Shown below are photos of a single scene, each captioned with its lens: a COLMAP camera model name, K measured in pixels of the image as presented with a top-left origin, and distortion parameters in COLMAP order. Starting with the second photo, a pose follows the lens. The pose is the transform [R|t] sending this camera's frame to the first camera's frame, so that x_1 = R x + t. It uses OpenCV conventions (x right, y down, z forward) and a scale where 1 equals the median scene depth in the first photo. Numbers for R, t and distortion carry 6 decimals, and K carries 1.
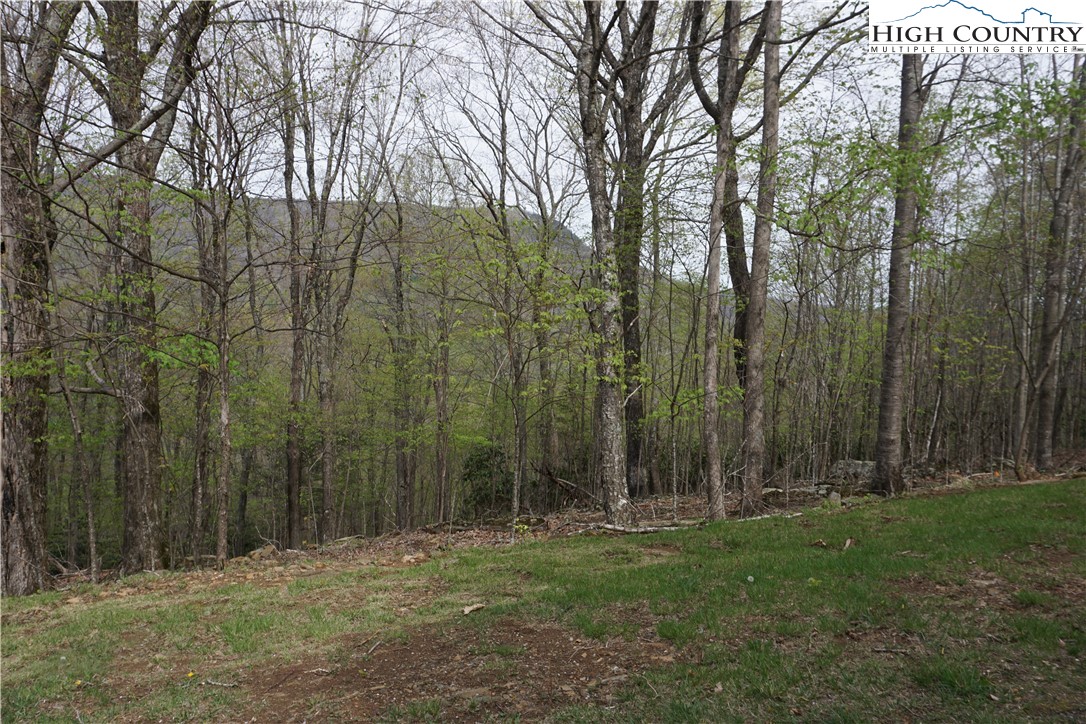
lens RADIAL K [[939.2, 0, 543.0], [0, 939.2, 362.0], [0, 0, 1]] dist [-0.000101, 0.001055]
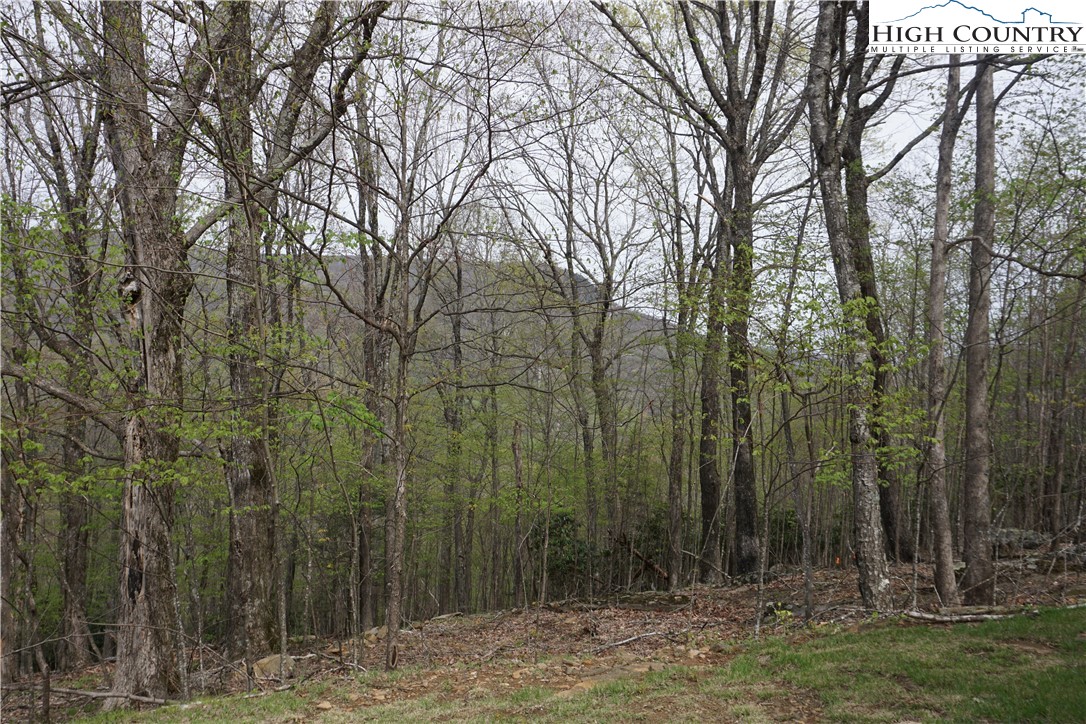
lens RADIAL K [[984.3, 0, 543.0], [0, 984.3, 362.0], [0, 0, 1]] dist [-0.015414, 0.000006]
pose [[0.999649, -0.005395, -0.025919, -0.111225], [0.003797, 0.998112, -0.061295, 0.000355], [0.026201, 0.061175, 0.997783, 0.042353]]
